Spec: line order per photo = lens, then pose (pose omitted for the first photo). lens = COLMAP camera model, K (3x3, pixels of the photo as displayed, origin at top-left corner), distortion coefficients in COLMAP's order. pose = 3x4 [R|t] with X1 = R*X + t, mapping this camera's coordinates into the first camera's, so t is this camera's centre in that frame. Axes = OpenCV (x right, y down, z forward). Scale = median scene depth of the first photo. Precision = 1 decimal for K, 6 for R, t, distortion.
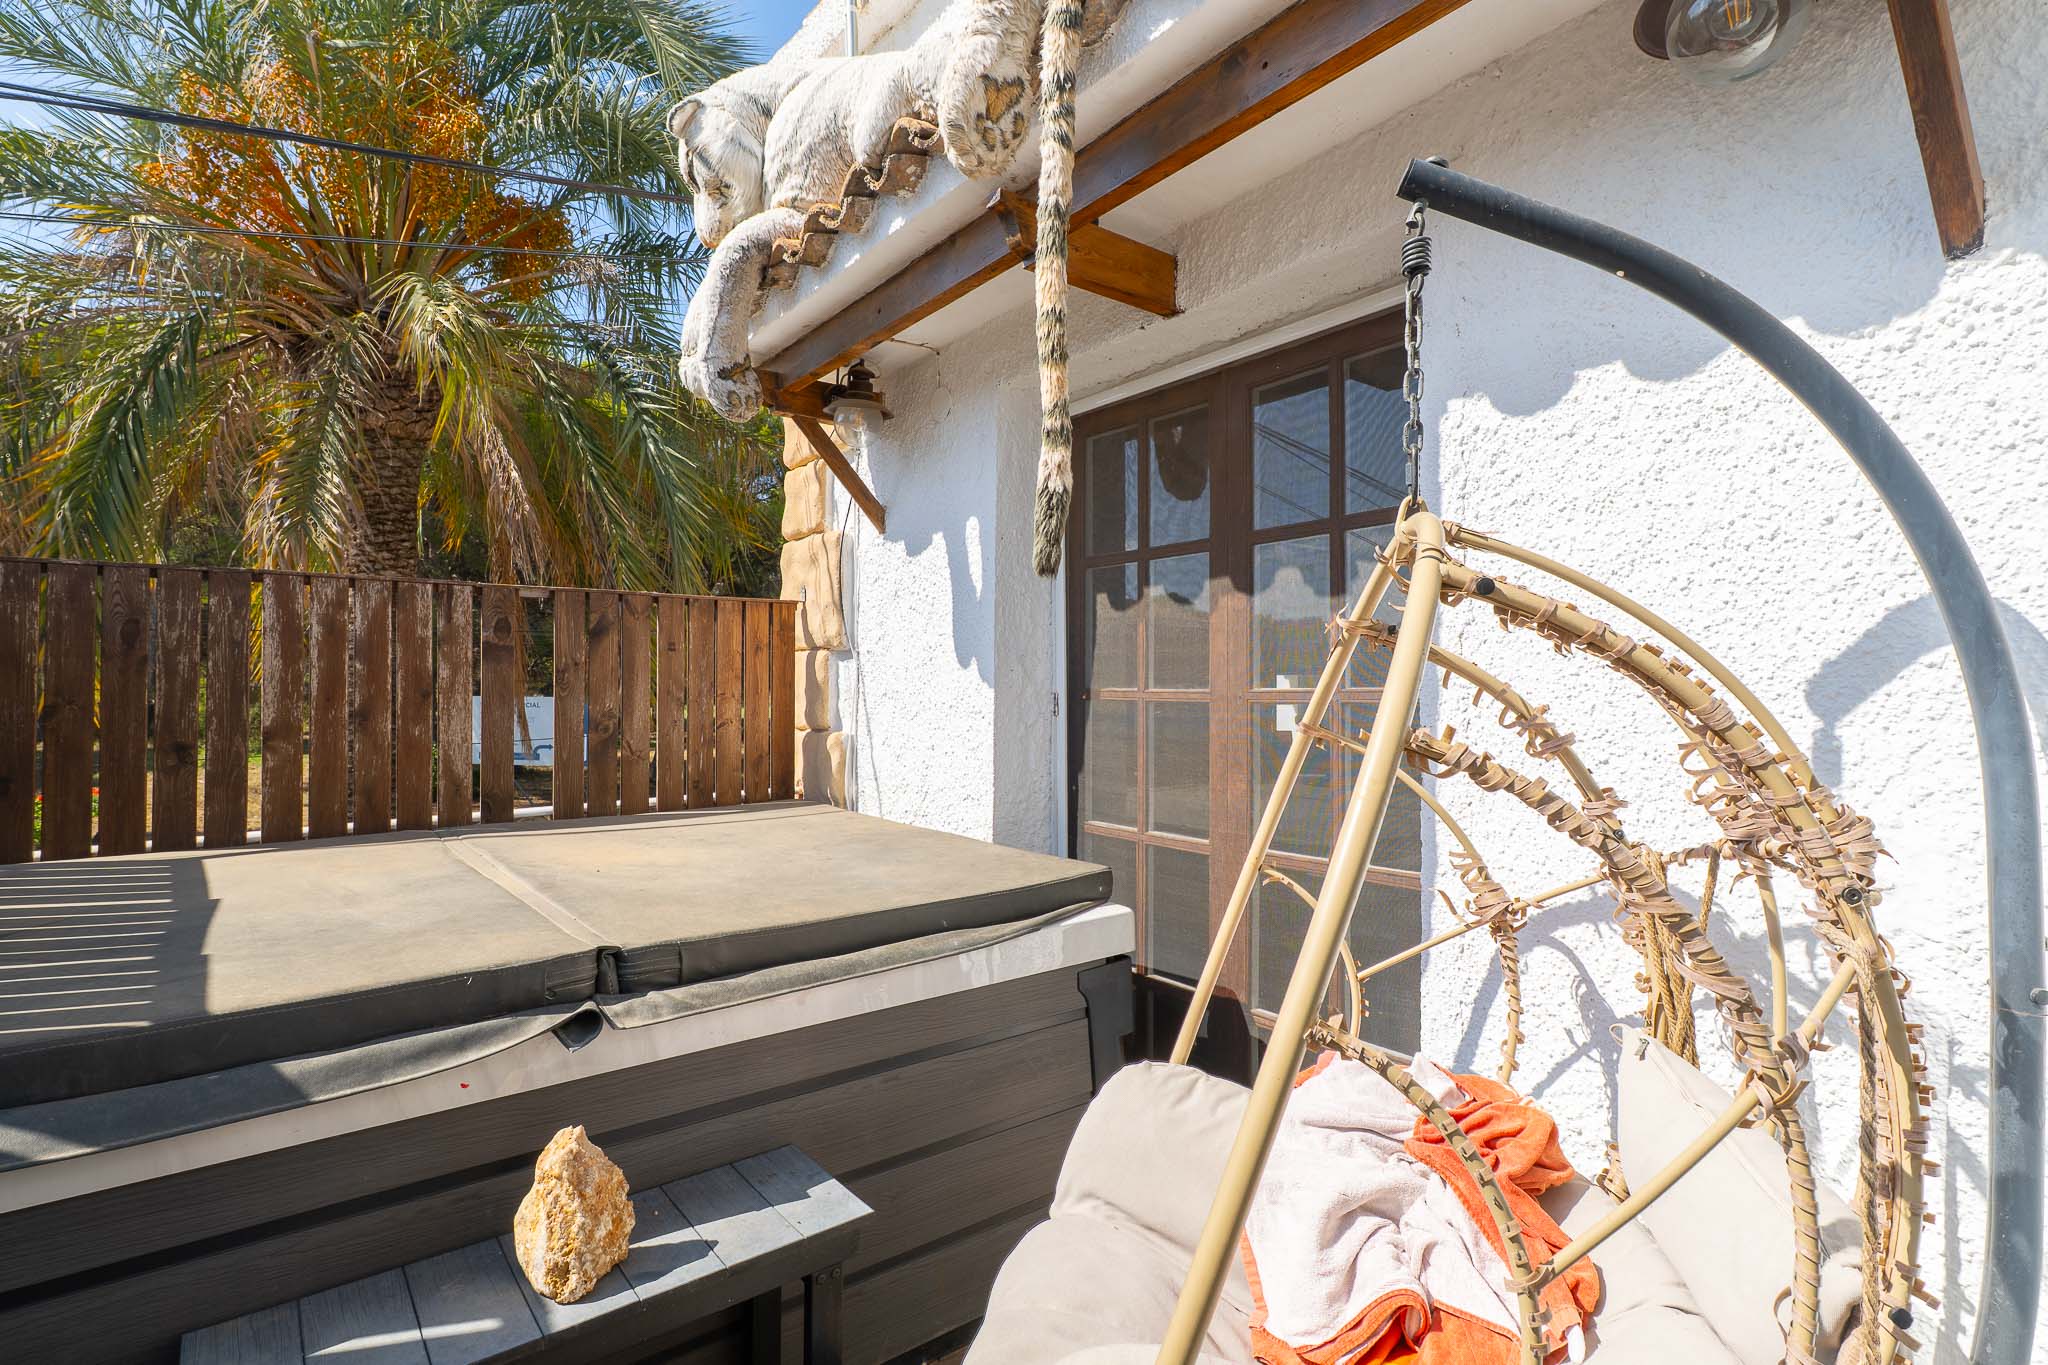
lens RADIAL K [[1003.5, 0, 1024.1], [0, 1003.5, 678.7], [0, 0, 1]] dist [0.001845, 0.000159]
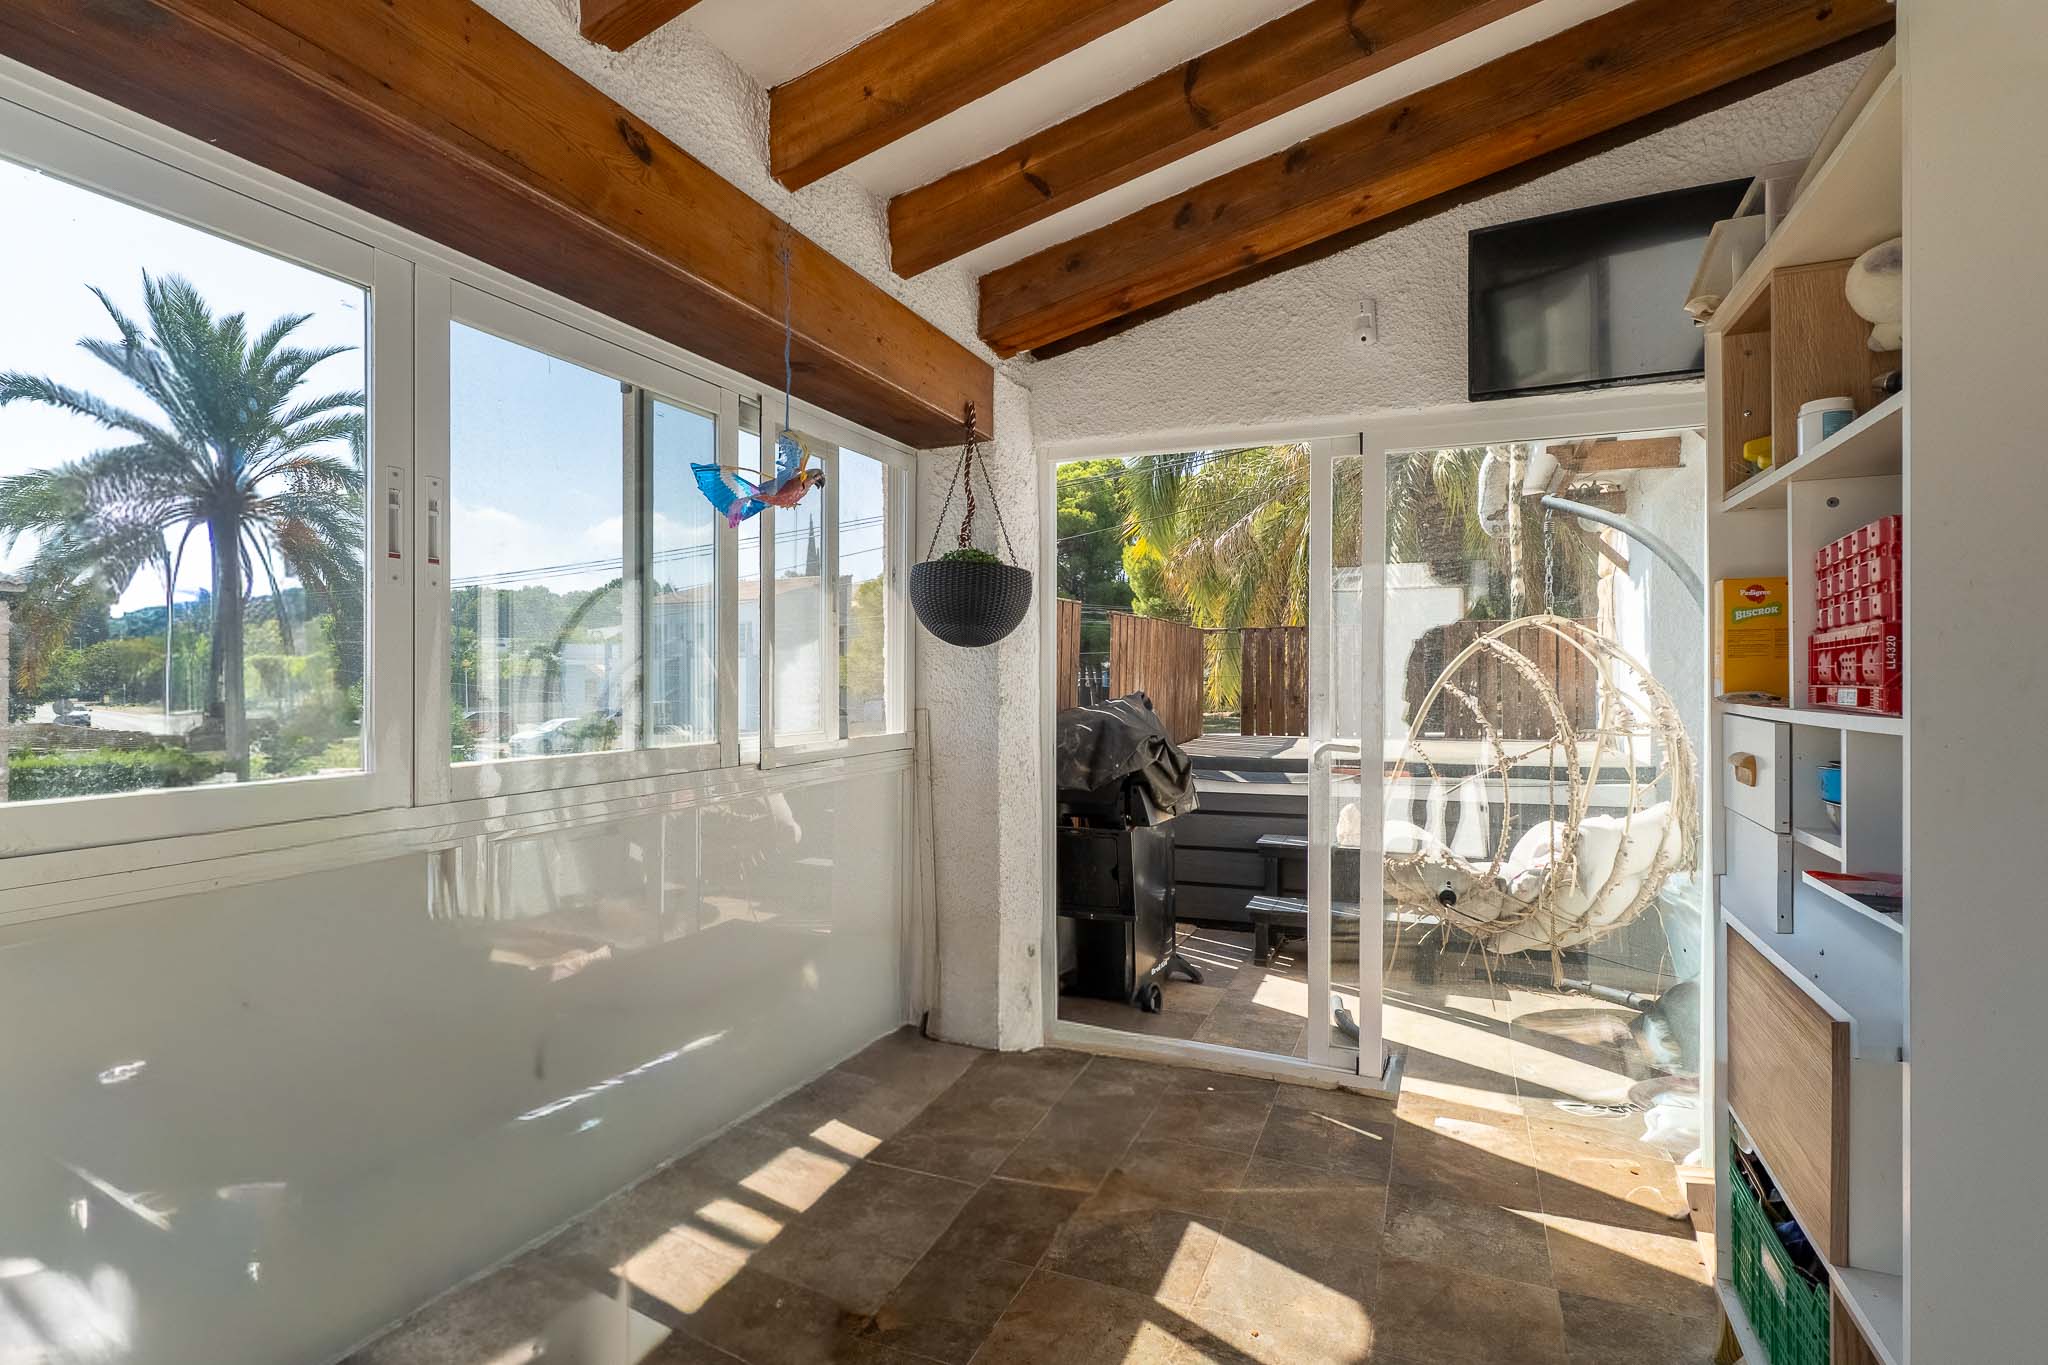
lens RADIAL K [[993.9, 0, 1009.4], [0, 993.9, 663.9], [0, 0, 1]] dist [-0.001611, -0.000709]
pose [[0.485924, -0.017926, -0.873817, 0.943235], [0.016134, 0.999803, -0.011539, 0.001028], [0.873852, -0.008491, 0.486117, -0.798766]]
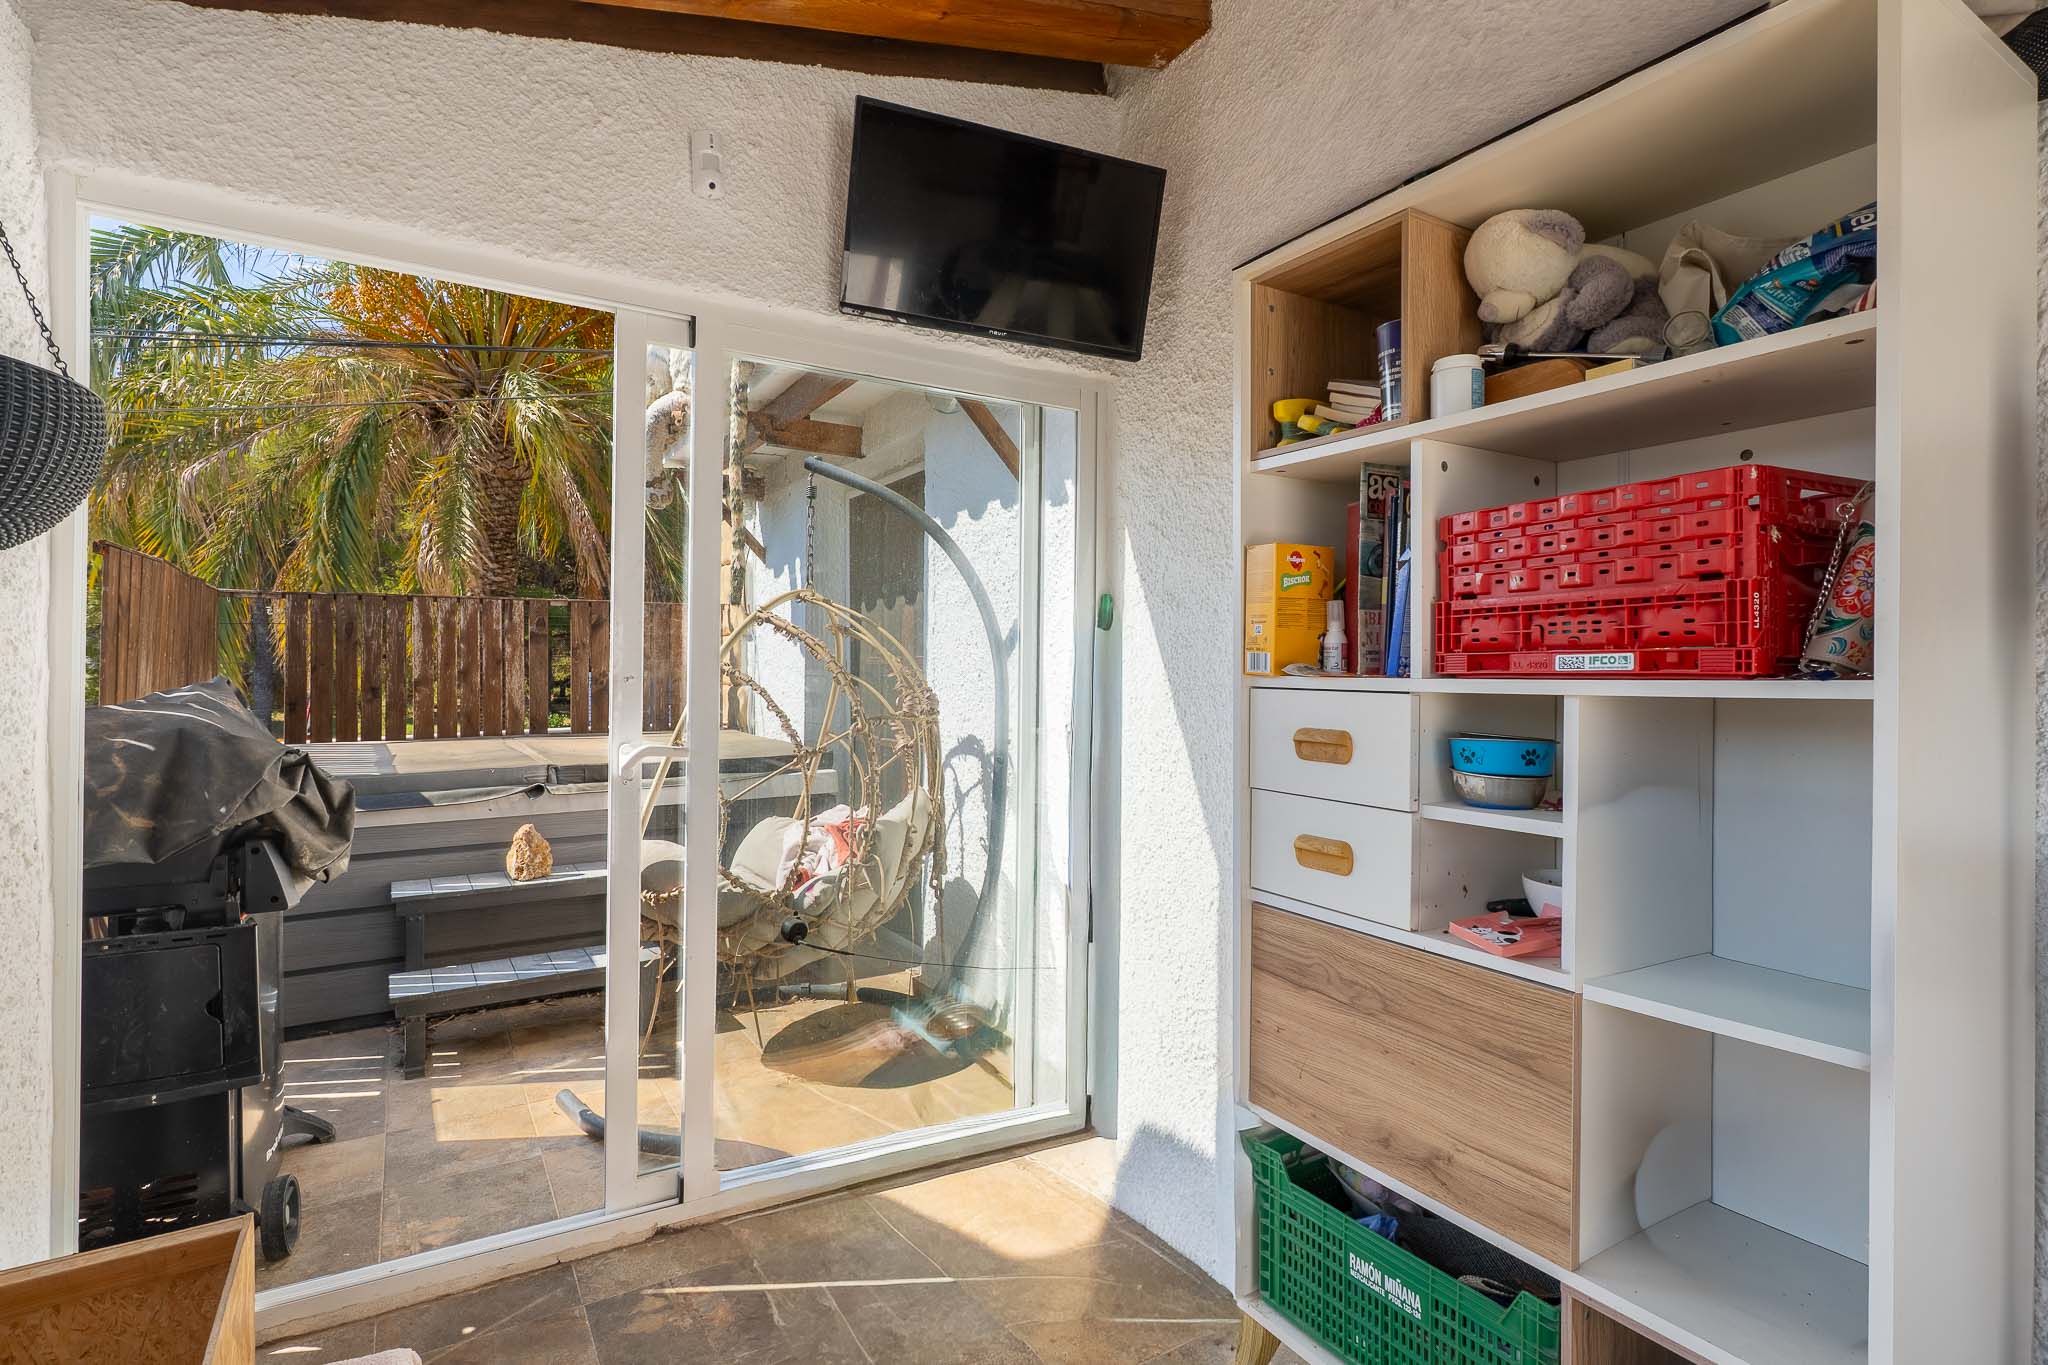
lens RADIAL K [[993.9, 0, 1009.4], [0, 993.9, 663.9], [0, 0, 1]] dist [-0.001611, -0.000709]
pose [[0.994397, -0.003987, -0.105635, 0.519984], [0.004566, 0.999976, 0.005245, 0.015113], [0.105612, -0.005698, 0.994391, -0.694063]]
